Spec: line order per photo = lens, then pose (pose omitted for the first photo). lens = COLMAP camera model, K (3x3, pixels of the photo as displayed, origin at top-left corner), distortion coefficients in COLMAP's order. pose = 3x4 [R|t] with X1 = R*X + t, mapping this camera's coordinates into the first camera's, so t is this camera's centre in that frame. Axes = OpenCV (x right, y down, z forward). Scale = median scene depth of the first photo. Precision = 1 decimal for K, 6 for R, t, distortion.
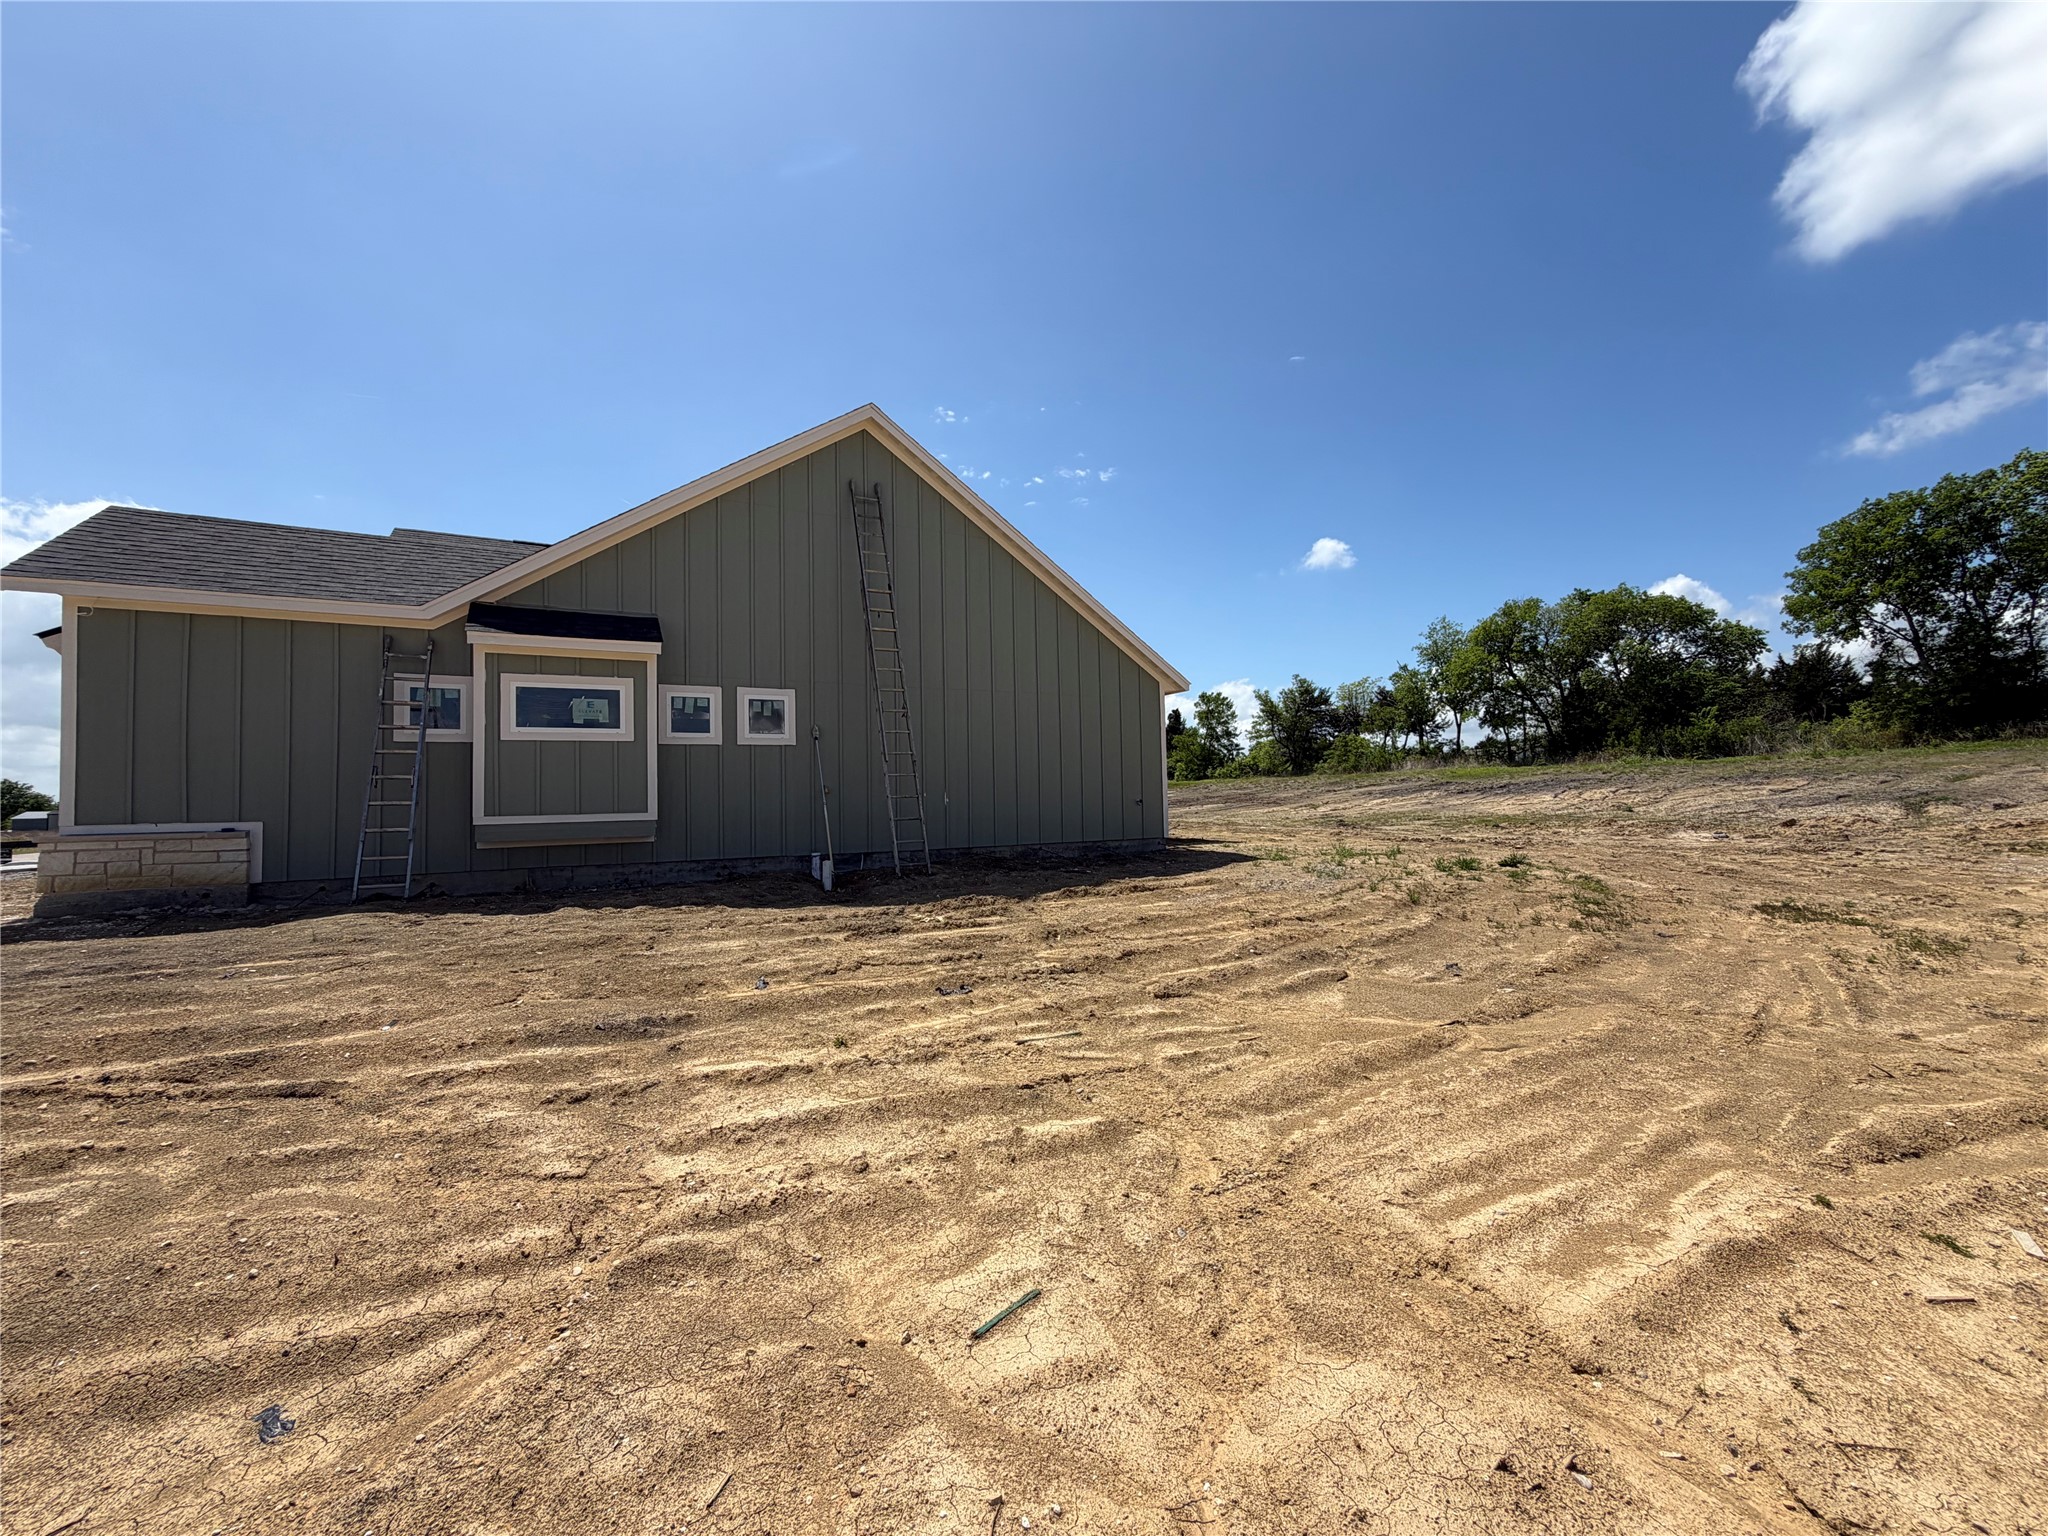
lens RADIAL K [[821.5, 0, 1020.9], [0, 821.5, 751.1], [0, 0, 1]] dist [0.009029, -0.000932]
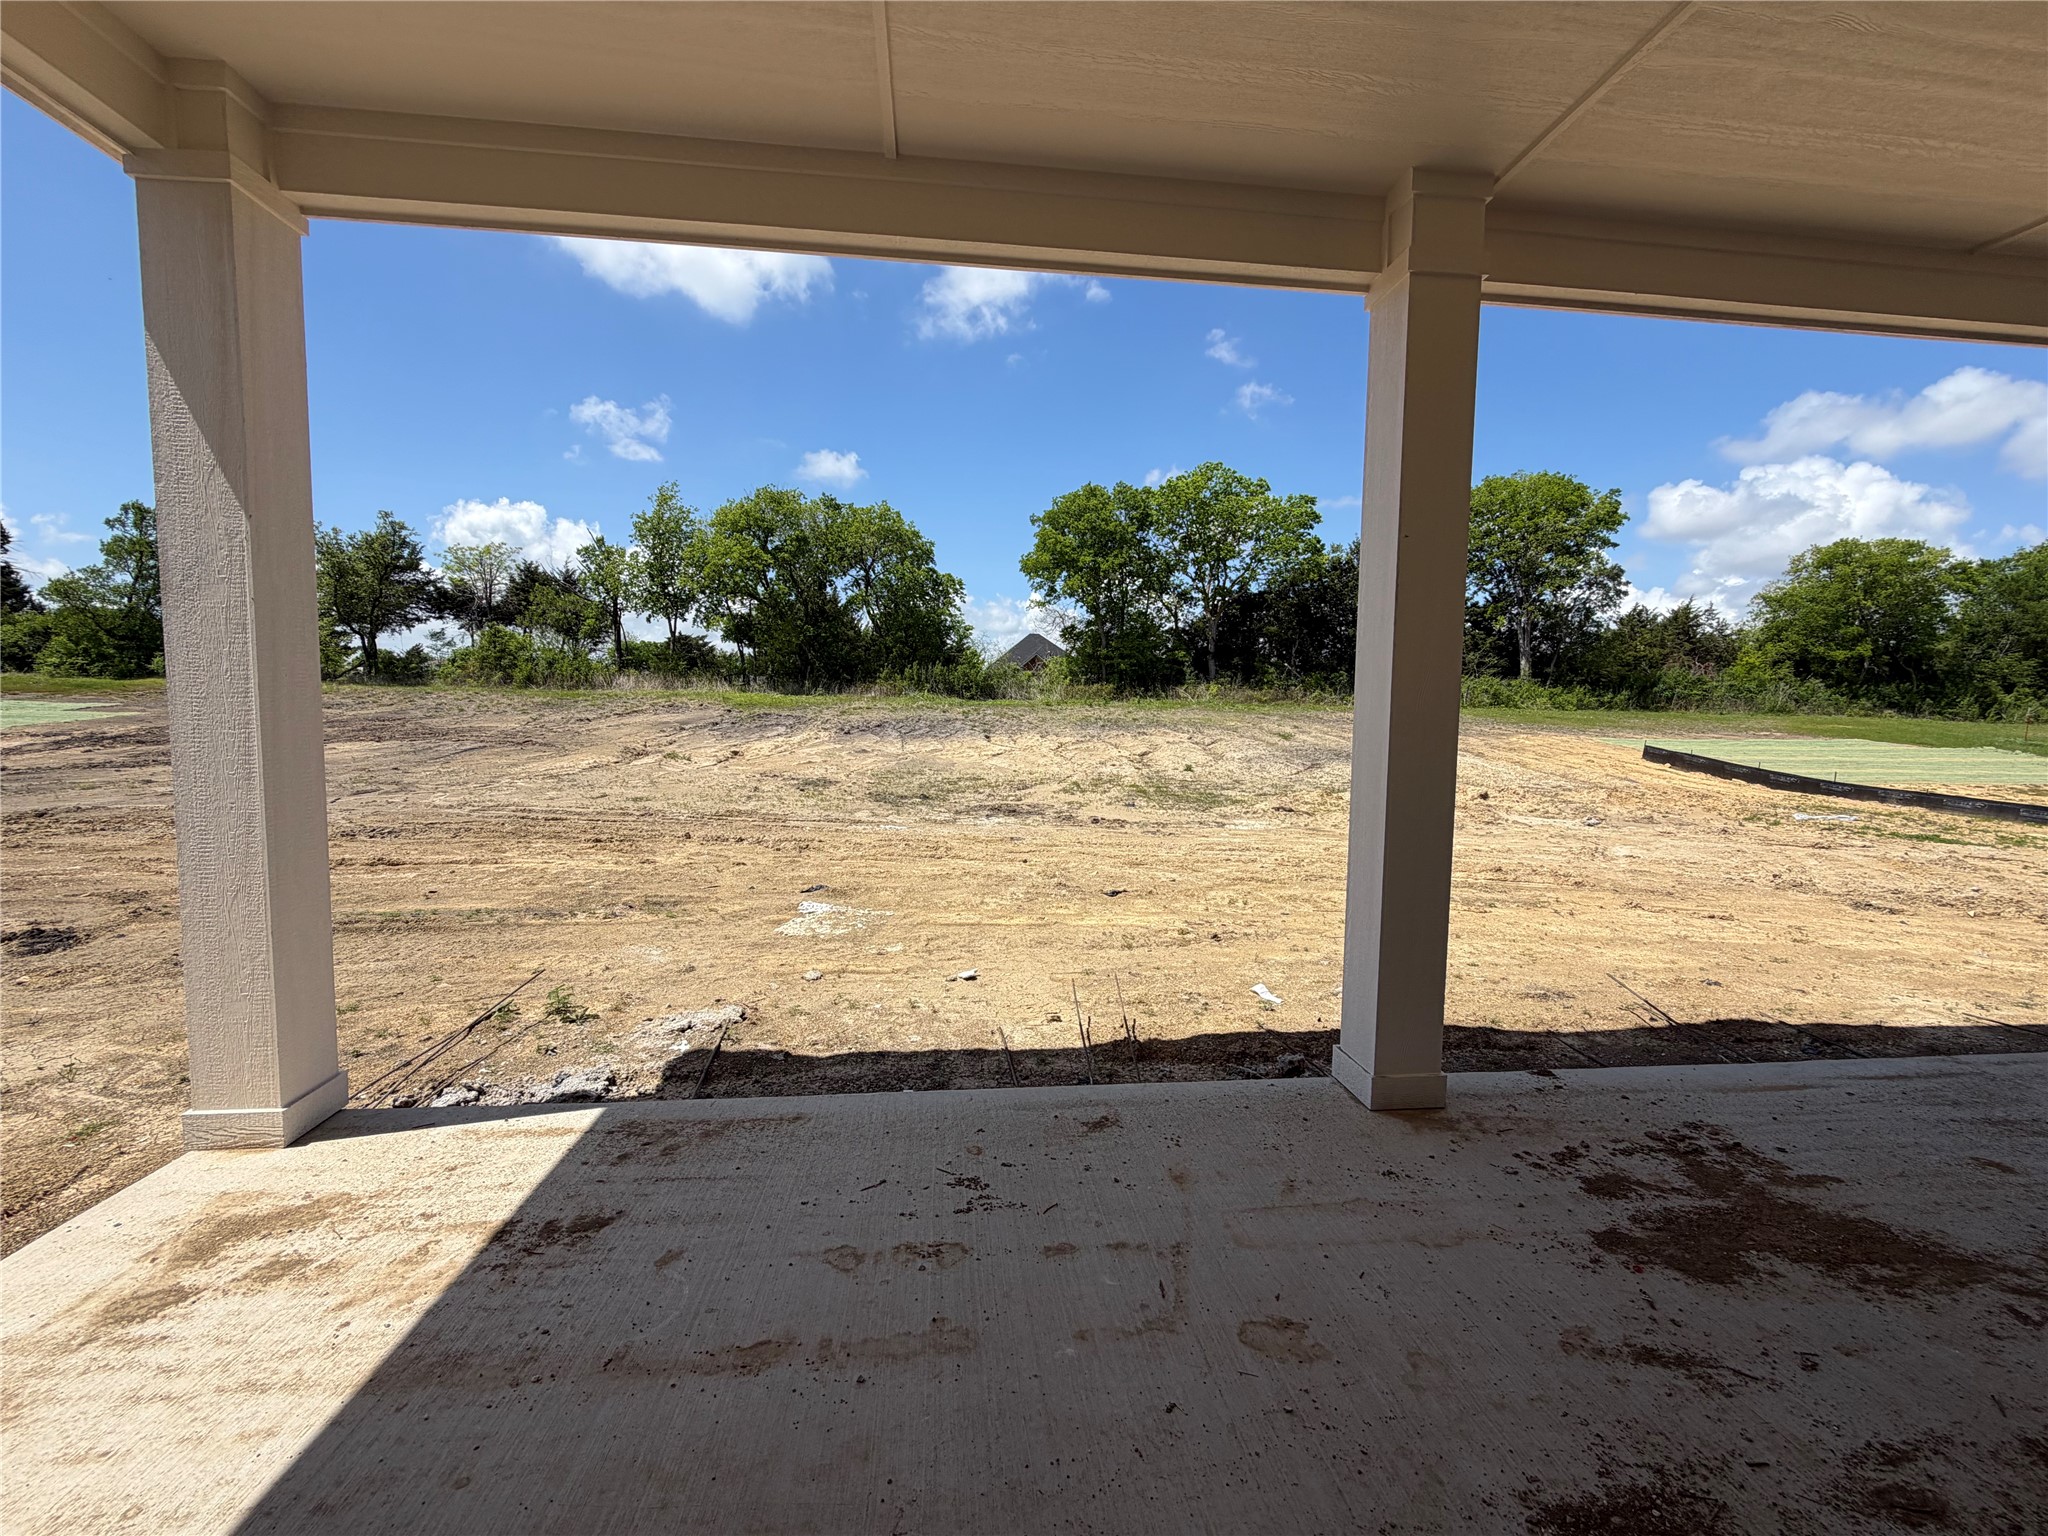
lens RADIAL K [[821.5, 0, 1020.9], [0, 821.5, 751.1], [0, 0, 1]] dist [0.009029, -0.000932]
pose [[0.370287, -0.024569, 0.928592, -0.058731], [-0.083482, 0.994725, 0.059608, 0.005041], [-0.925158, -0.099592, 0.366283, 0.389639]]
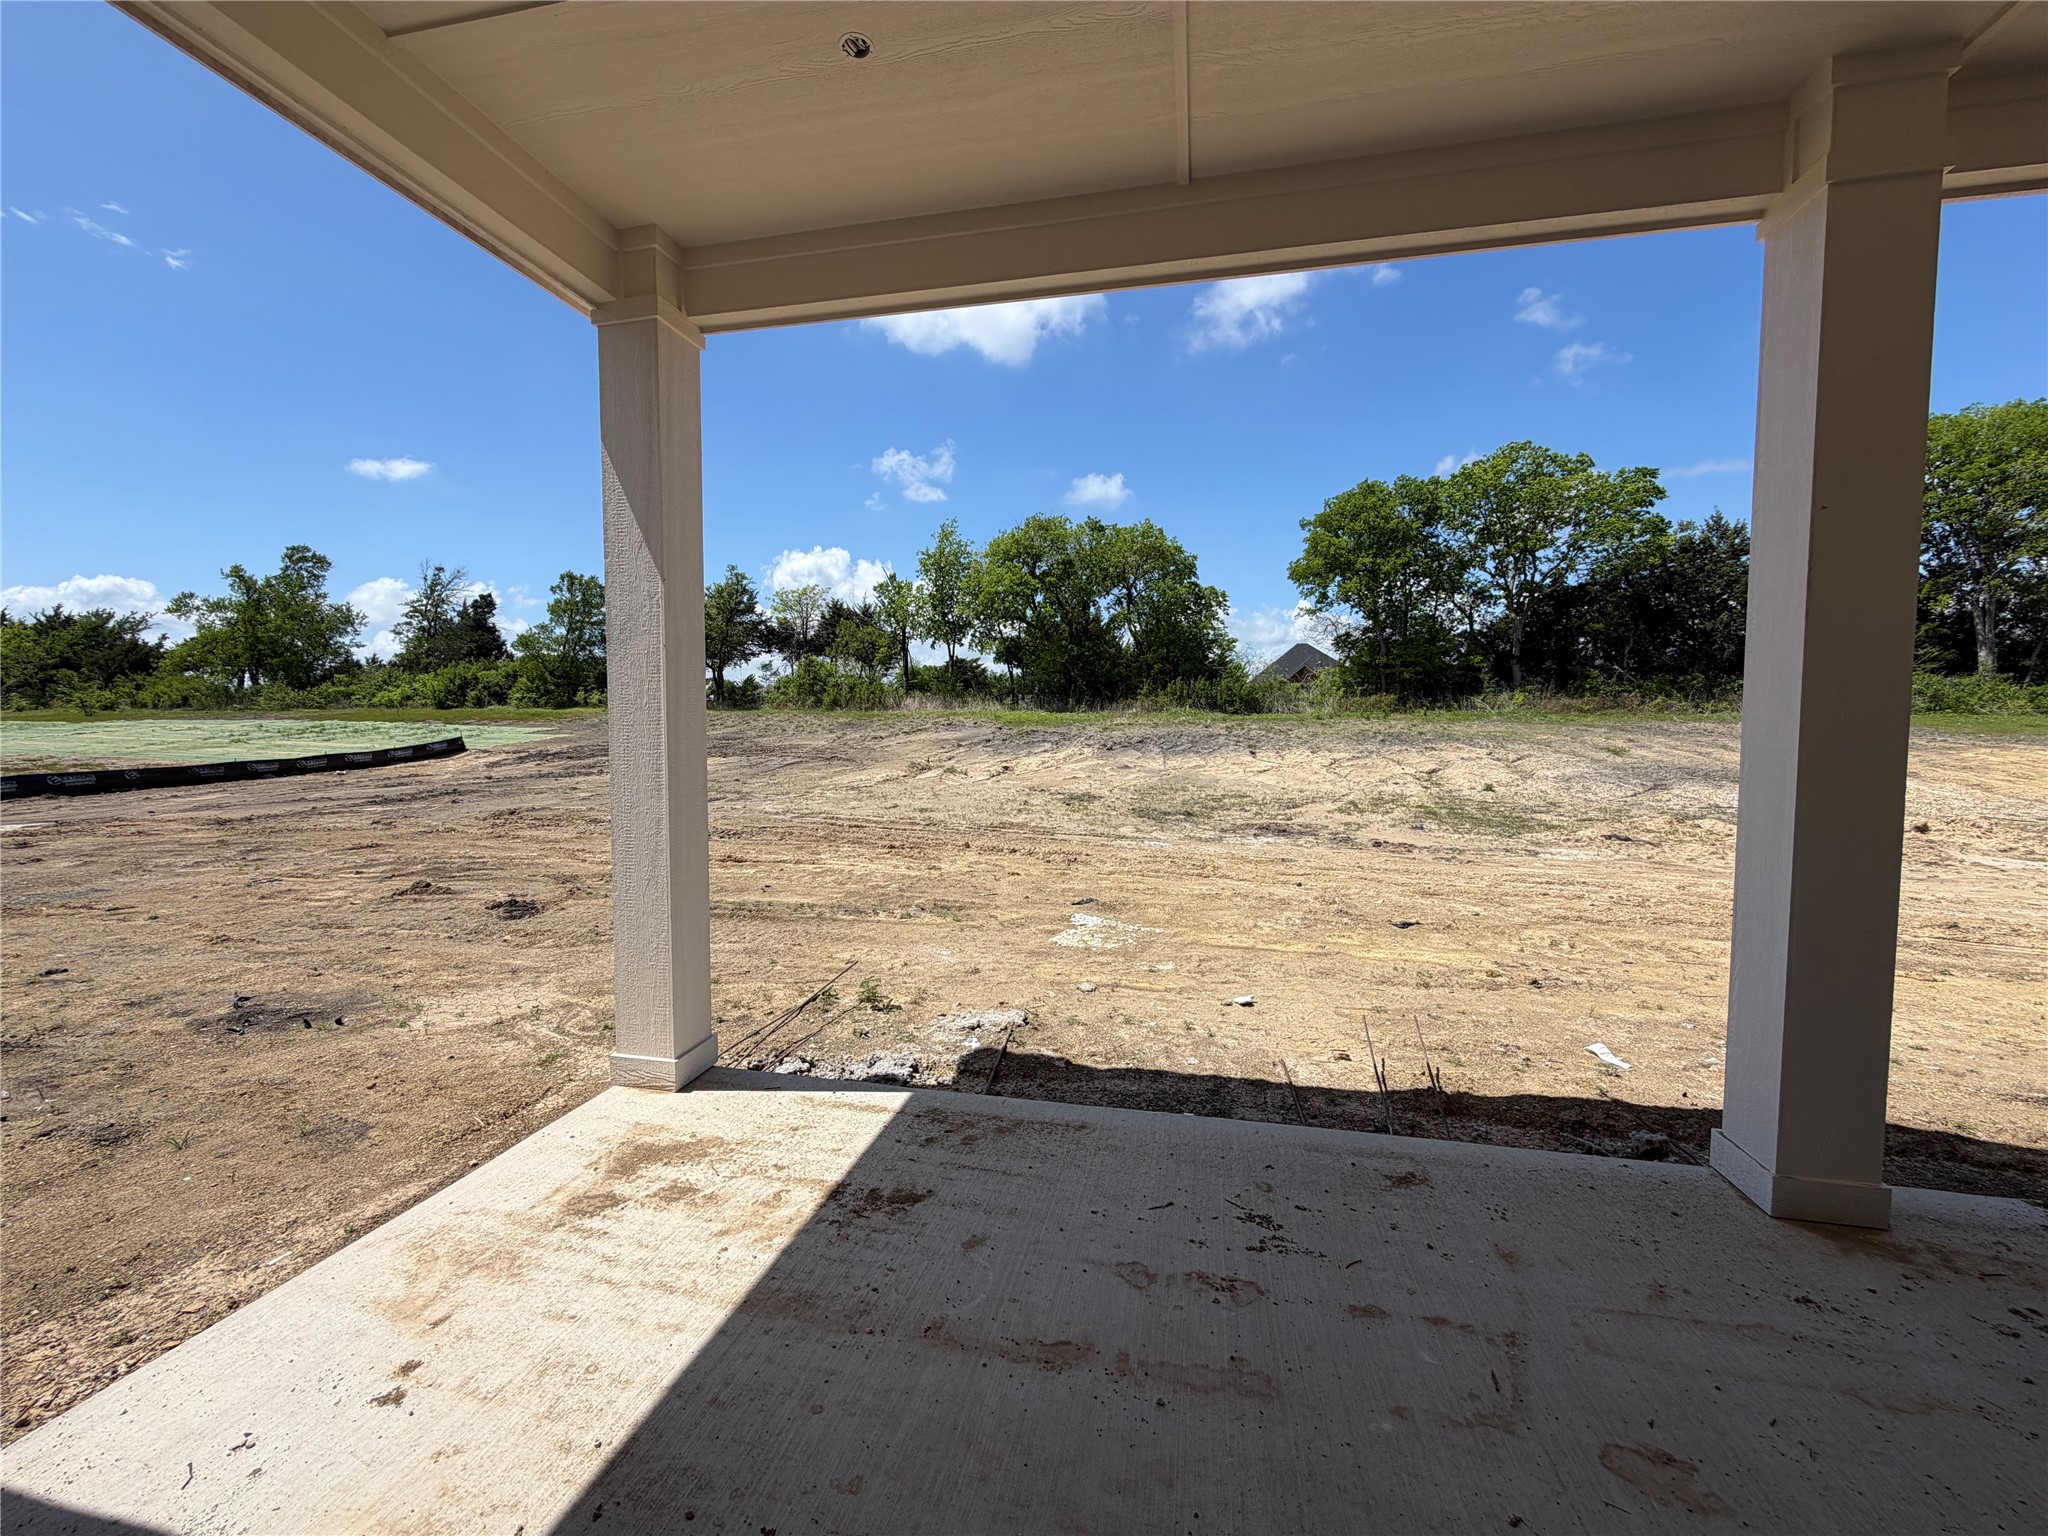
lens RADIAL K [[821.5, 0, 1020.9], [0, 821.5, 751.1], [0, 0, 1]] dist [0.009029, -0.000932]
pose [[0.637175, -0.008004, 0.770678, -0.060689], [-0.065189, 0.995803, 0.064238, 0.004887], [-0.767958, -0.091170, 0.633979, 0.392184]]
